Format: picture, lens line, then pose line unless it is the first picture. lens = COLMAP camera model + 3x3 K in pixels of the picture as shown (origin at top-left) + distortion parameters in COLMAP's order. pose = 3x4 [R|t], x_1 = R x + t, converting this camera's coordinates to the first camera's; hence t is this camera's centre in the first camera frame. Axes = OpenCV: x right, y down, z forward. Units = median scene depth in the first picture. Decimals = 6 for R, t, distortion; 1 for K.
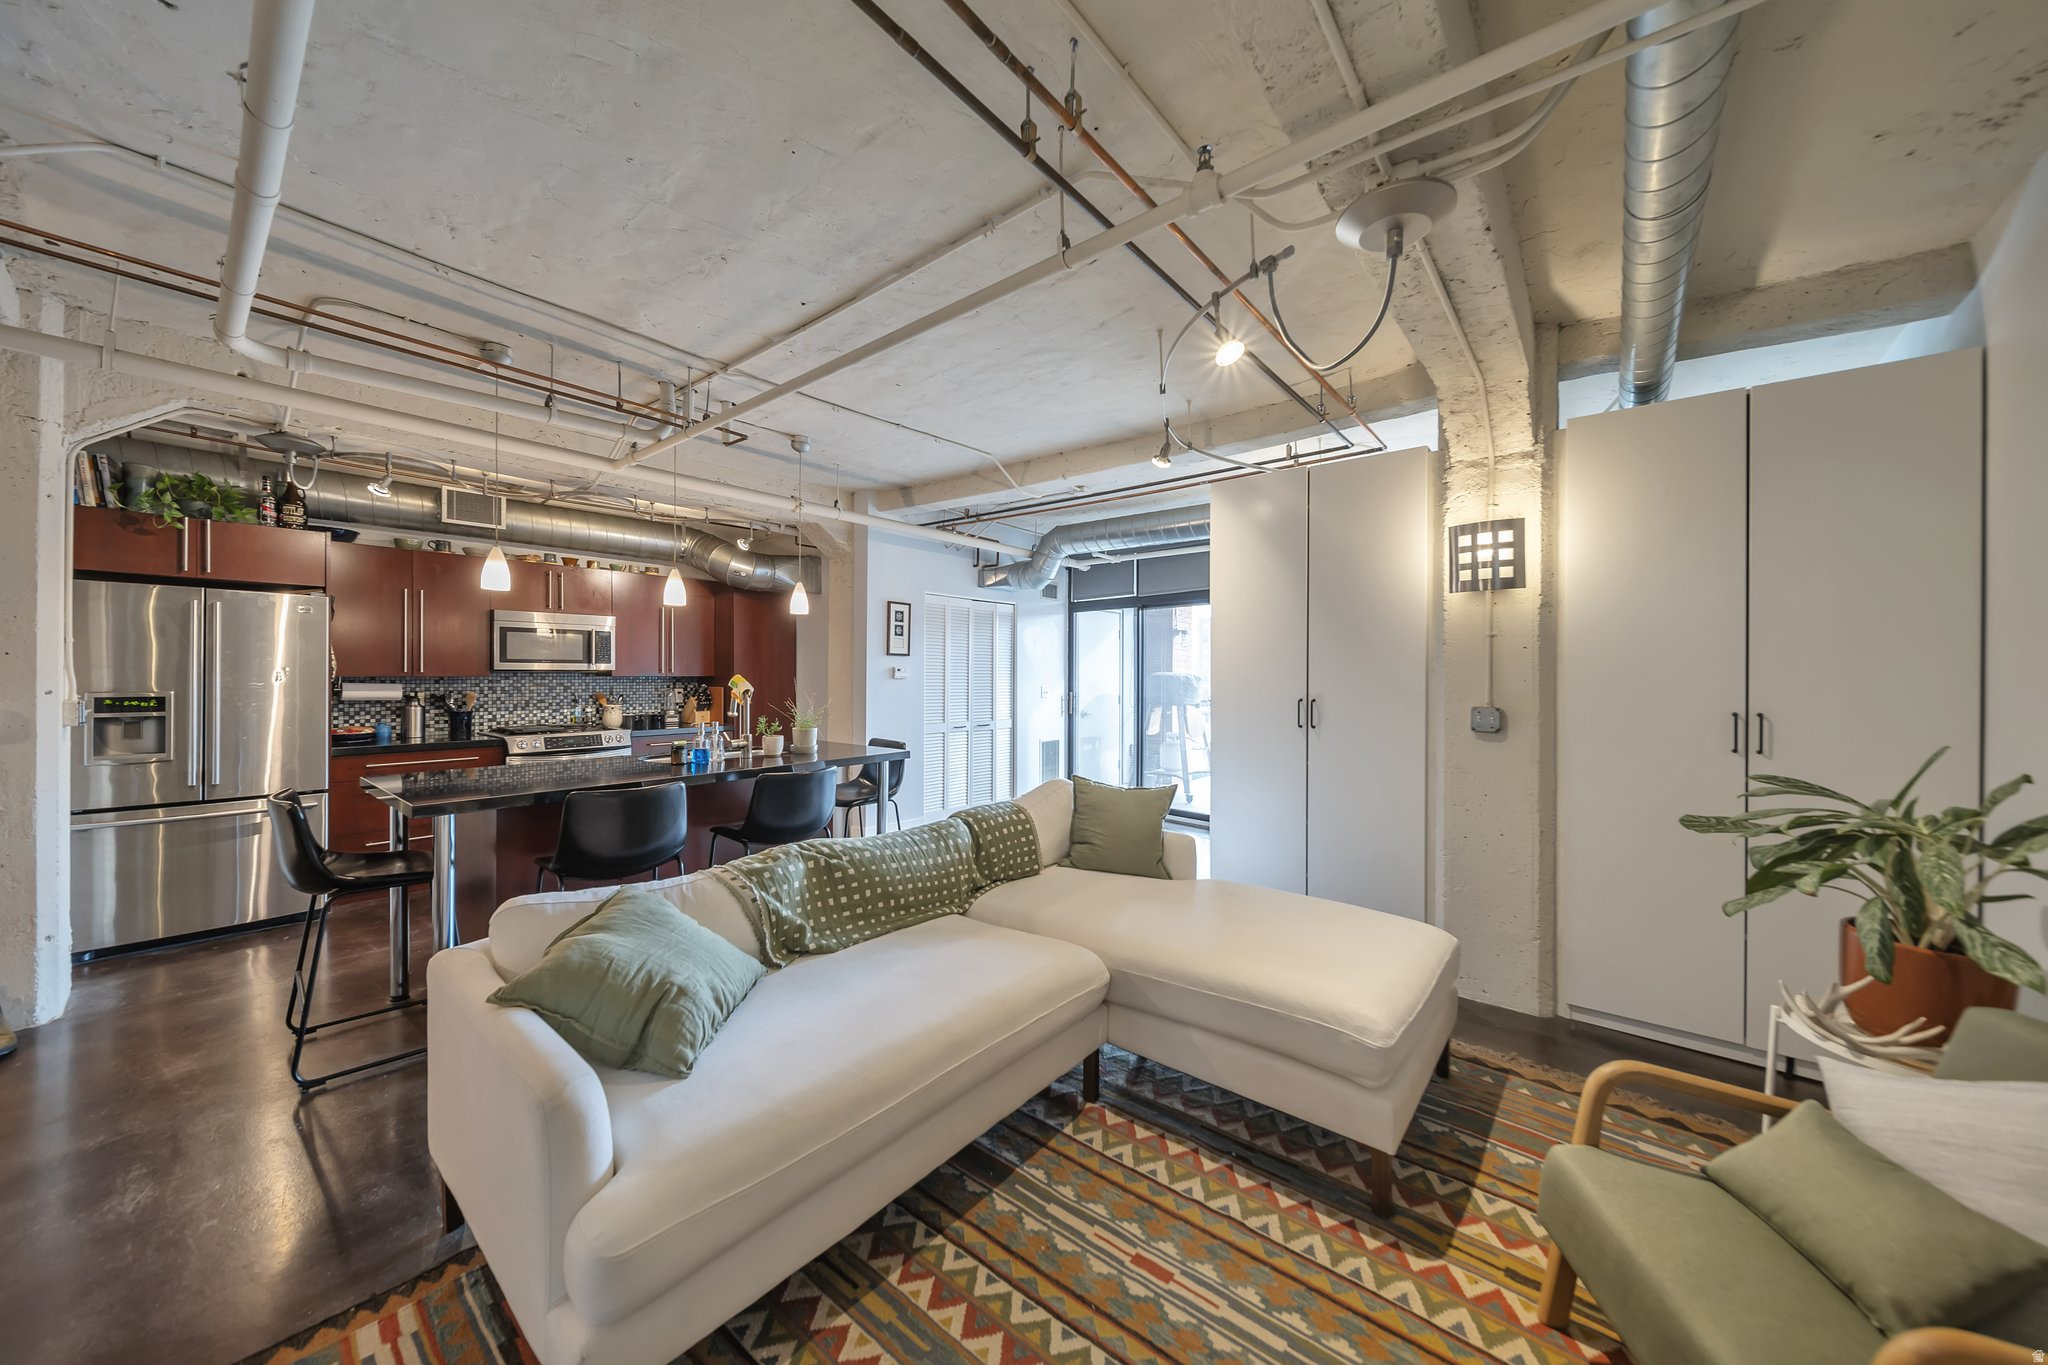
lens RADIAL K [[707.6, 0, 1019.3], [0, 707.6, 675.8], [0, 0, 1]] dist [0.004290, -0.002704]
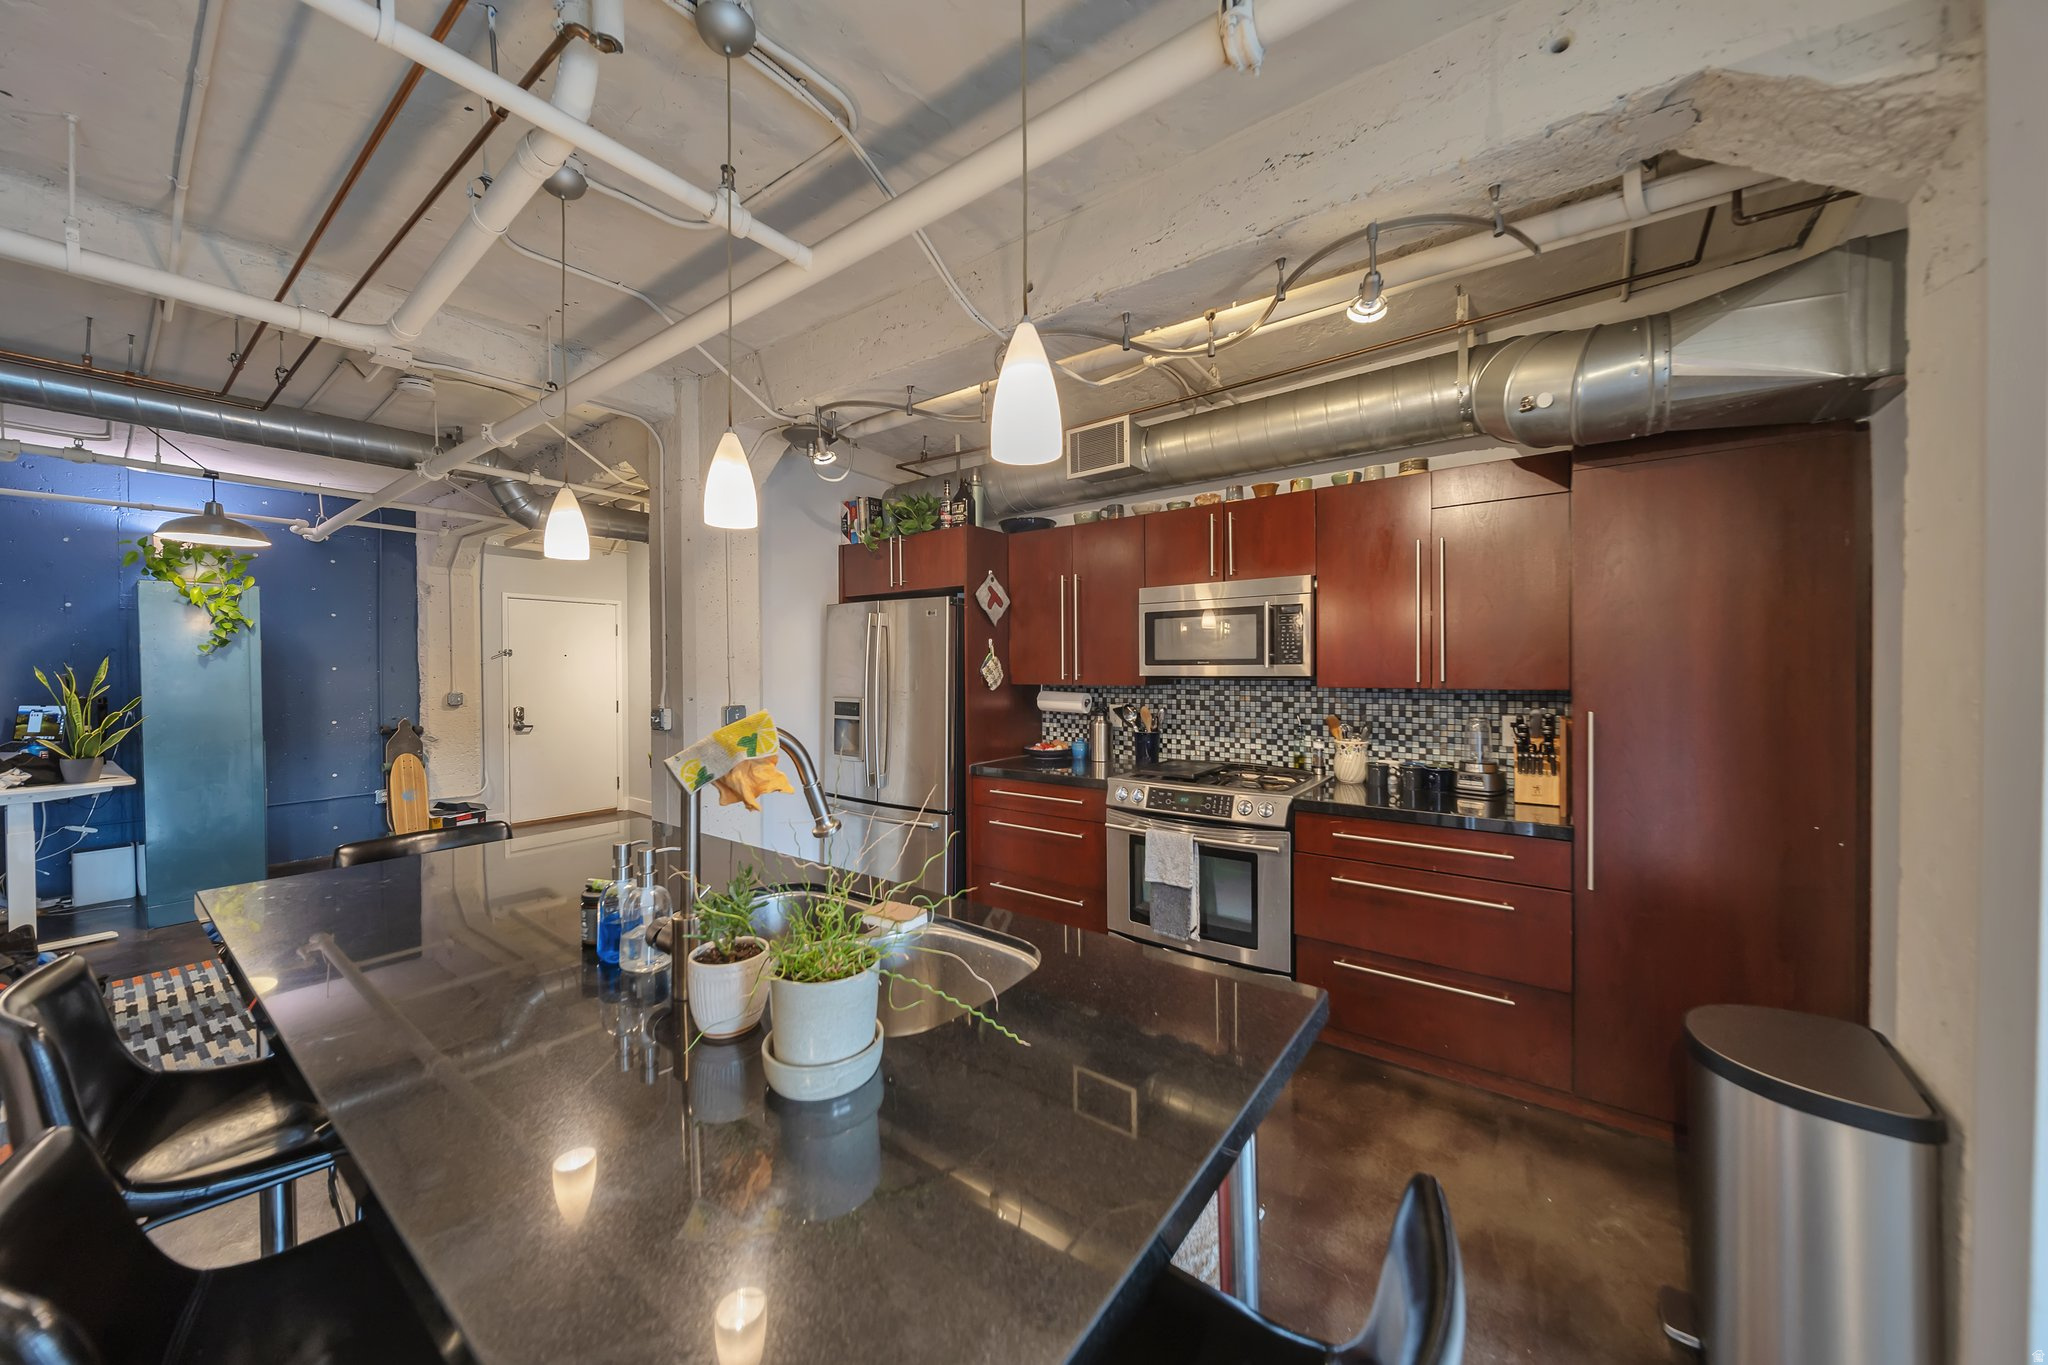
lens RADIAL K [[707.6, 0, 1017.5], [0, 707.6, 674.0], [0, 0, 1]] dist [0.004290, -0.002704]
pose [[0.050134, 0.004143, -0.998734, -0.081298], [0.002611, 0.999987, 0.004280, -0.018087], [0.998739, -0.002822, 0.050123, 1.092312]]
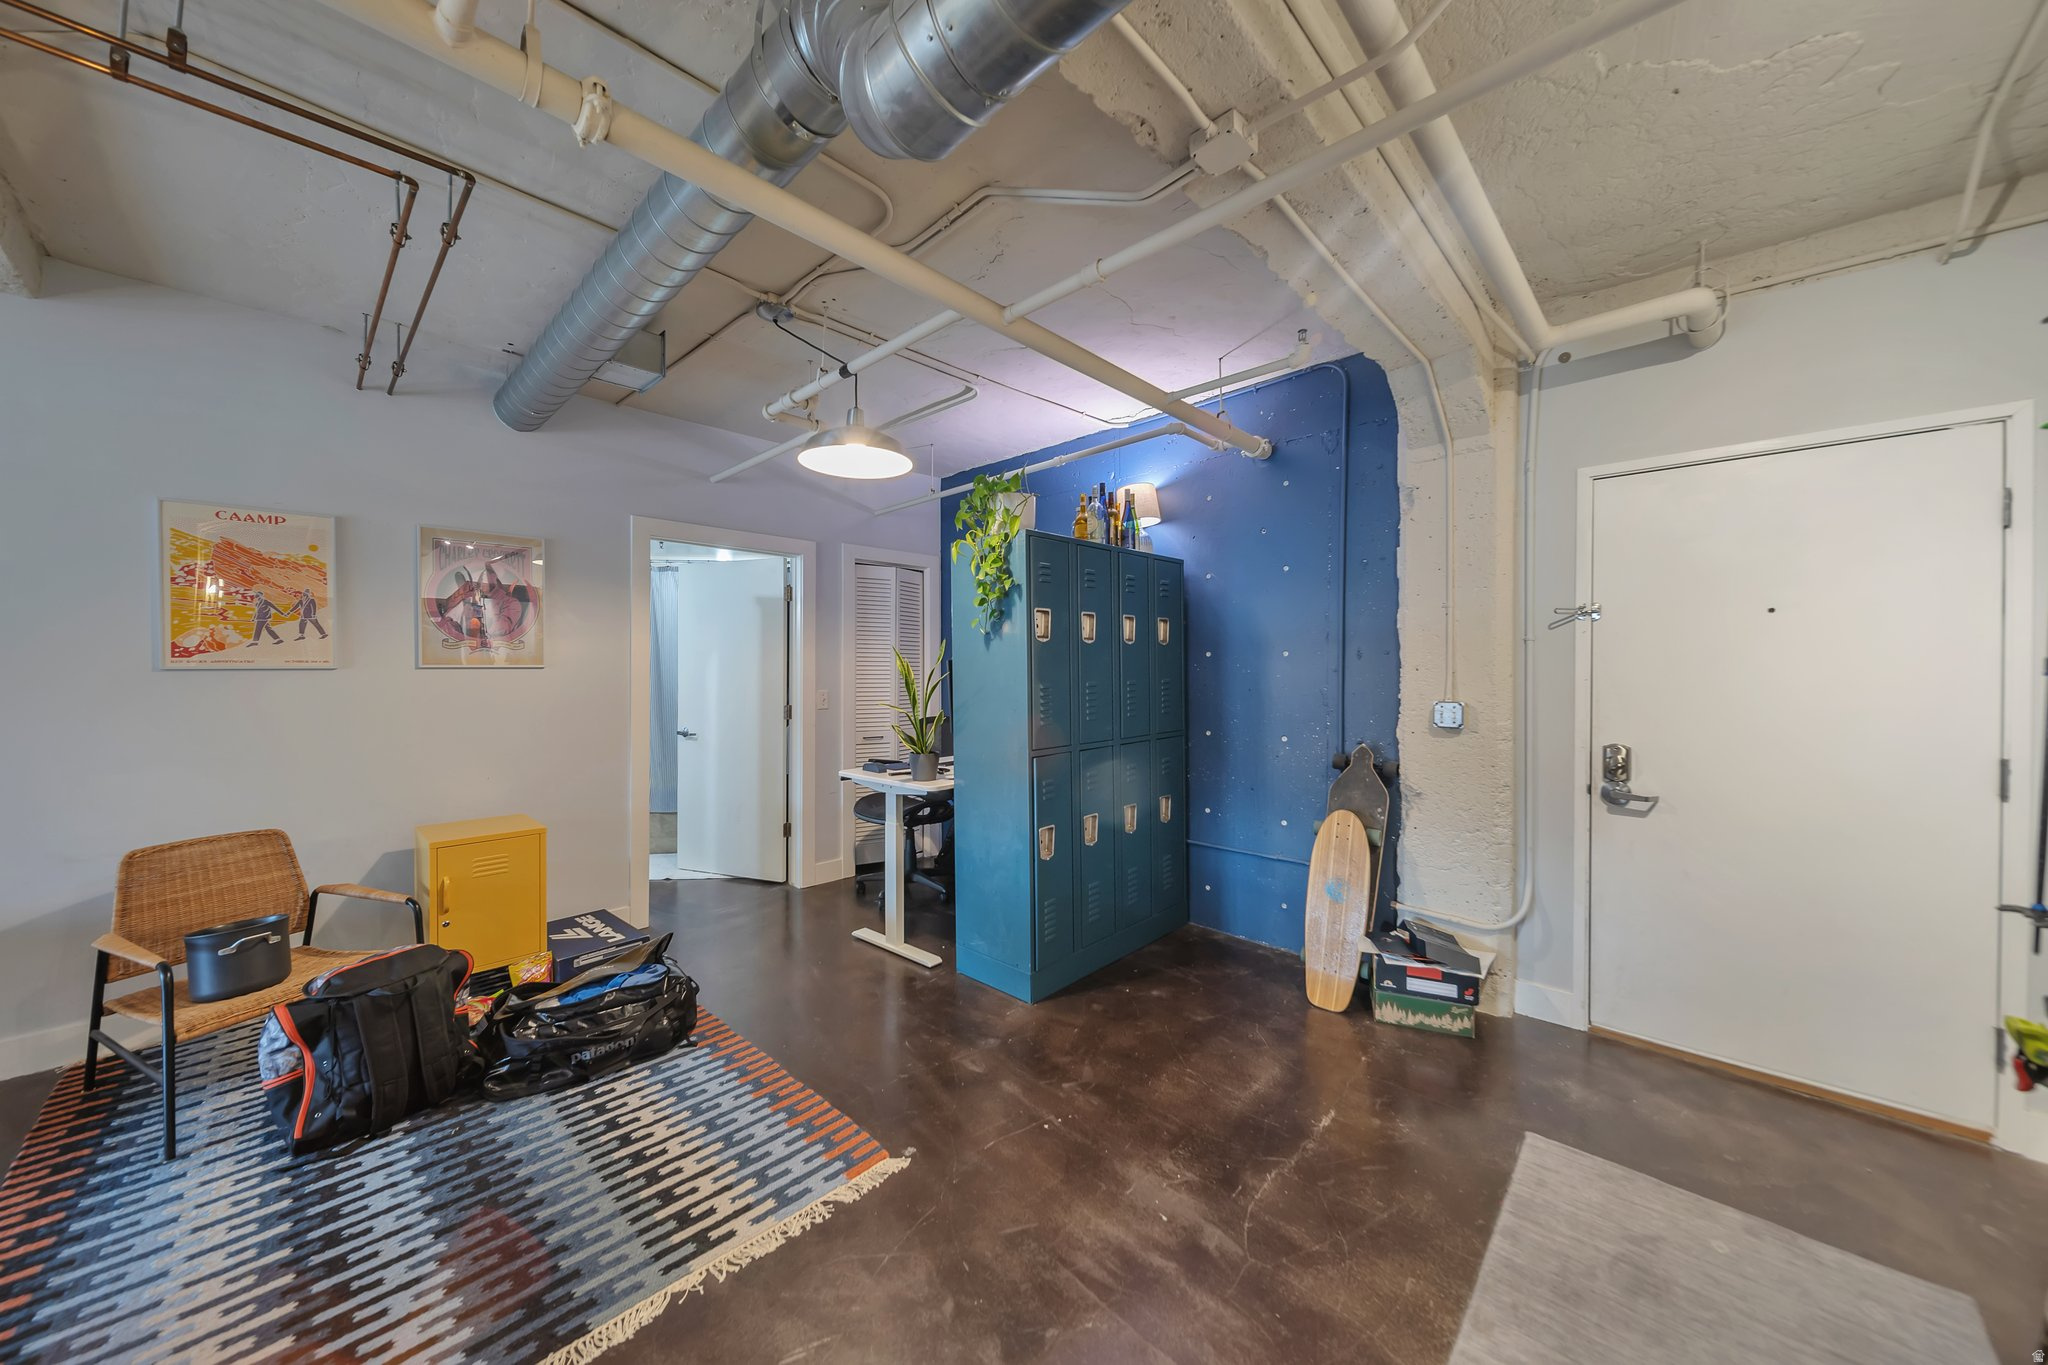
lens RADIAL K [[707.6, 0, 1017.5], [0, 707.6, 672.8], [0, 0, 1]] dist [0.004290, -0.002704]
pose [[-0.997135, -0.007088, 0.075306, -1.332524], [-0.006621, 0.999957, 0.006450, -0.005057], [-0.075348, 0.005933, -0.997140, 0.702011]]
